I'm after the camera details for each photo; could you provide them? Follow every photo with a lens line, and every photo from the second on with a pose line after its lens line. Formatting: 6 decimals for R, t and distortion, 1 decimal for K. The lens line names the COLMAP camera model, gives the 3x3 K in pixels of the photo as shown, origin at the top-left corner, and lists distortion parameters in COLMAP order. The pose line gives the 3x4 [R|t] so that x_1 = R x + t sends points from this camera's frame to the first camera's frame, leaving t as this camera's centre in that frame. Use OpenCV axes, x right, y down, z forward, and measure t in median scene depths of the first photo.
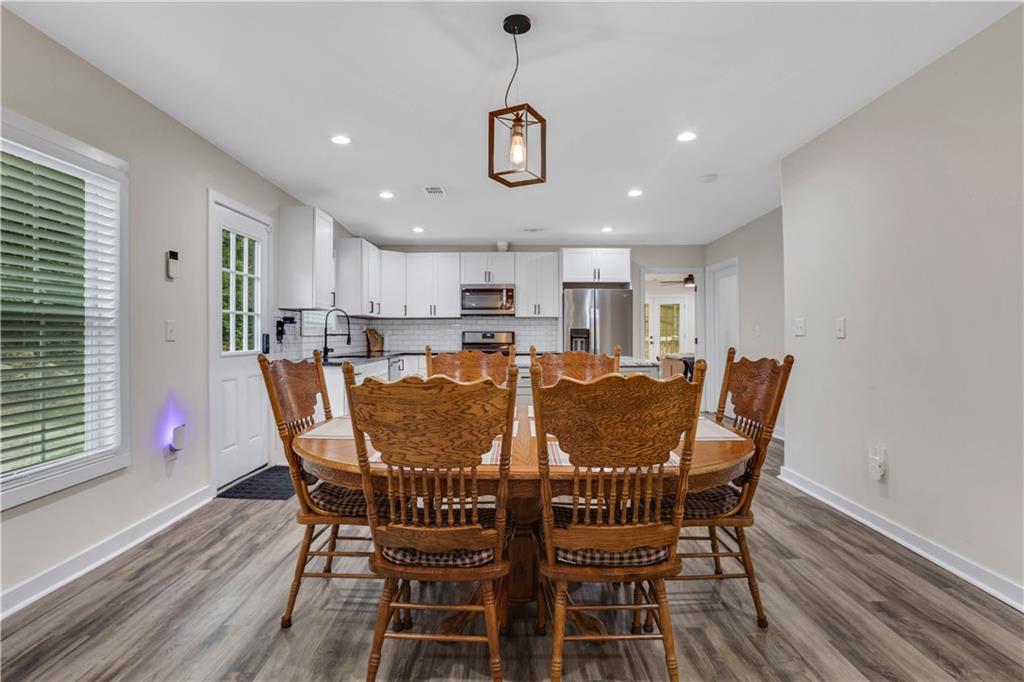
lens RADIAL K [[494.0, 0, 506.3], [0, 494.0, 337.5], [0, 0, 1]] dist [-0.046808, 0.000050]
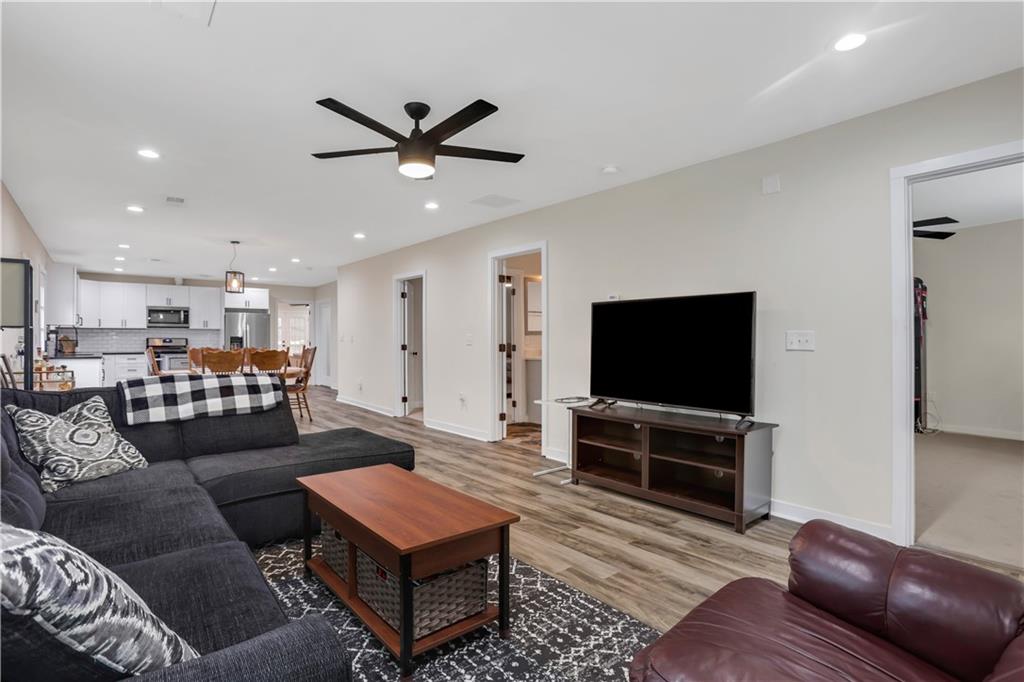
lens RADIAL K [[494.0, 0, 506.3], [0, 494.0, 337.5], [0, 0, 1]] dist [-0.046808, 0.000050]
pose [[0.760116, 0.003194, 0.649779, -0.212905], [0.002790, 0.999963, -0.008179, 0.000488], [-0.649781, 0.008030, 0.760079, -0.787700]]
